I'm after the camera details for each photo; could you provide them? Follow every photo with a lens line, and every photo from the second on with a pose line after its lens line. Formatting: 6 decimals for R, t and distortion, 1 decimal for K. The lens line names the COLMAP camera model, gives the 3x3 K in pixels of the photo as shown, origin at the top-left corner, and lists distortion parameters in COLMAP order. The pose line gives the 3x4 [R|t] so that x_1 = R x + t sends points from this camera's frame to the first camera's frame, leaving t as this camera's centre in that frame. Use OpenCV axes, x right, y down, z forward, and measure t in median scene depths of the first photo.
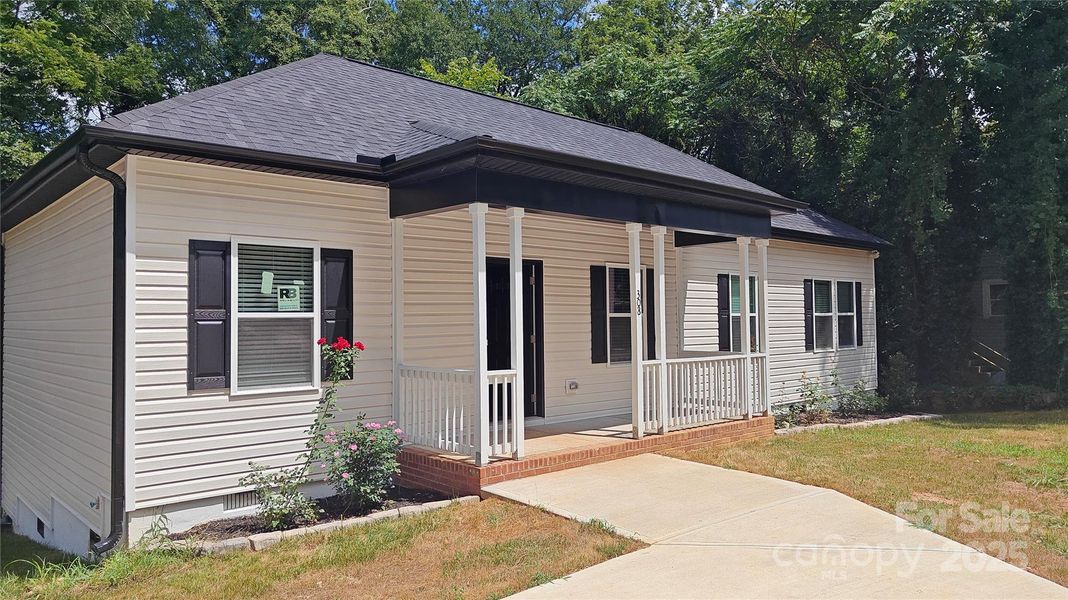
lens RADIAL K [[749.0, 0, 534.0], [0, 749.0, 291.4], [0, 0, 1]] dist [0.010857, -0.000609]
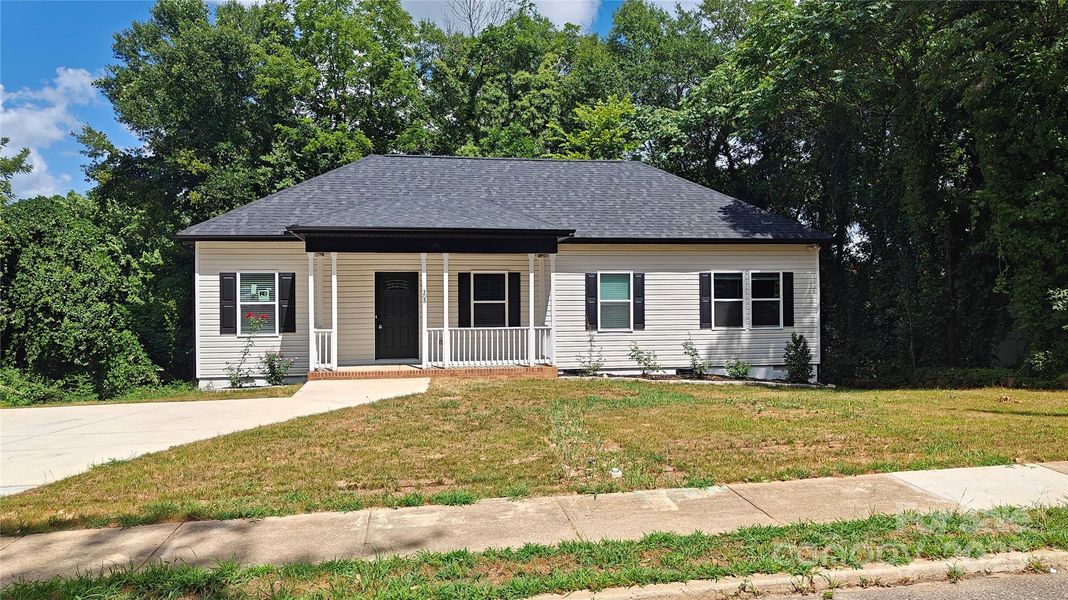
lens RADIAL K [[749.0, 0, 538.1], [0, 749.0, 298.0], [0, 0, 1]] dist [0.010857, -0.000609]
pose [[0.834007, 0.001230, -0.551752, 1.582187], [0.020909, 0.999209, 0.033834, -0.042388], [0.551357, -0.039755, 0.833322, -0.434058]]
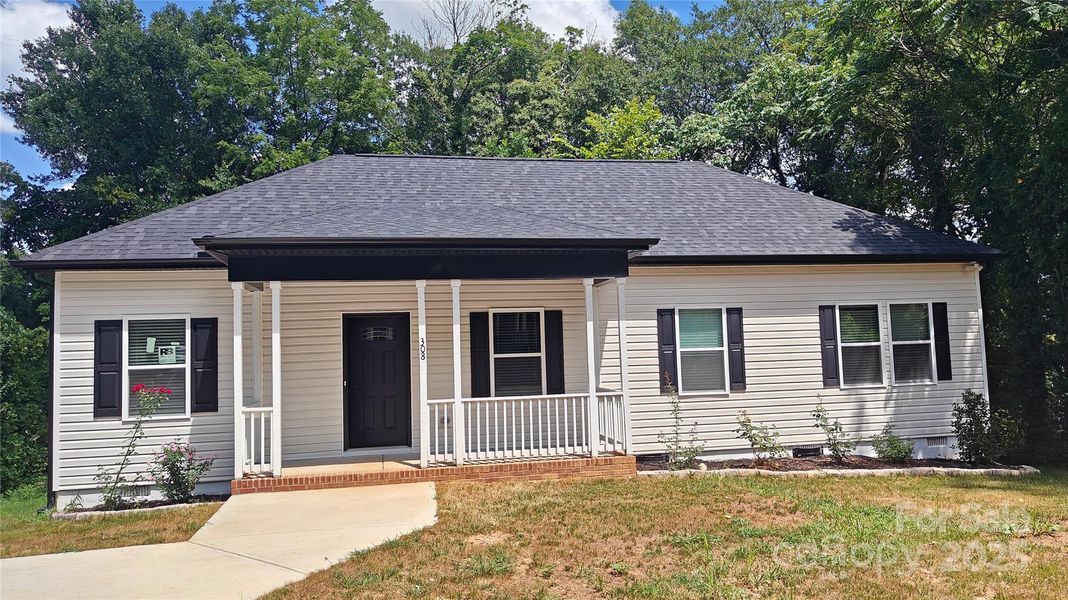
lens RADIAL K [[749.0, 0, 532.1], [0, 749.0, 294.6], [0, 0, 1]] dist [0.010857, -0.000609]
pose [[0.850027, -0.058618, -0.523468, 1.011167], [0.044669, 0.998231, -0.039248, -0.018180], [0.524842, 0.009980, 0.851141, 0.124977]]
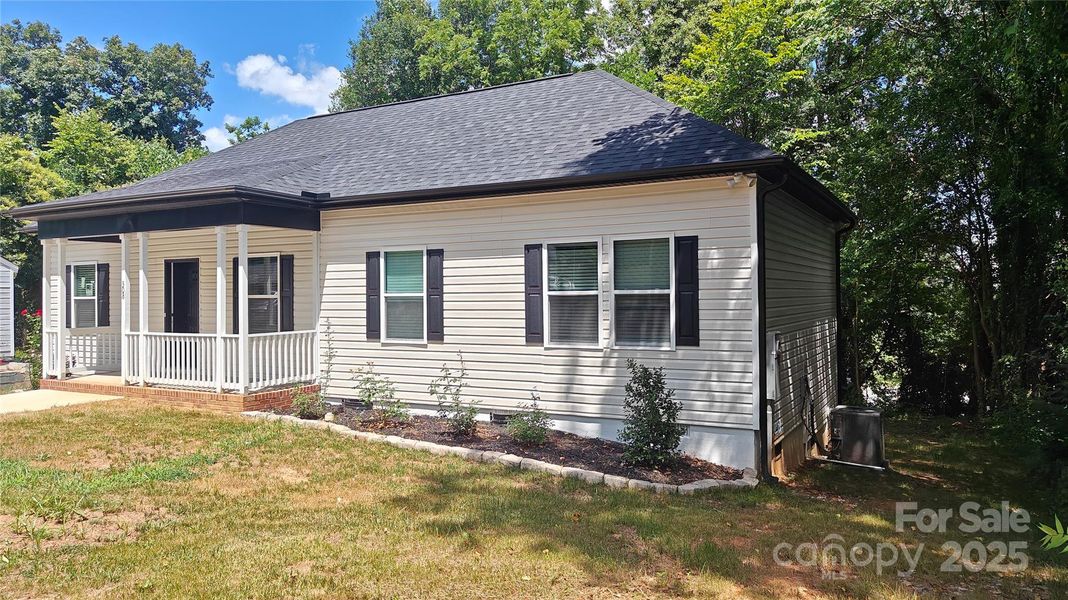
lens RADIAL K [[749.0, 0, 549.3], [0, 749.0, 279.5], [0, 0, 1]] dist [0.010857, -0.000609]
pose [[0.321874, -0.009328, -0.946736, 1.983084], [0.046399, 0.998905, 0.005933, 0.026697], [0.945645, -0.045837, 0.321955, 1.483828]]
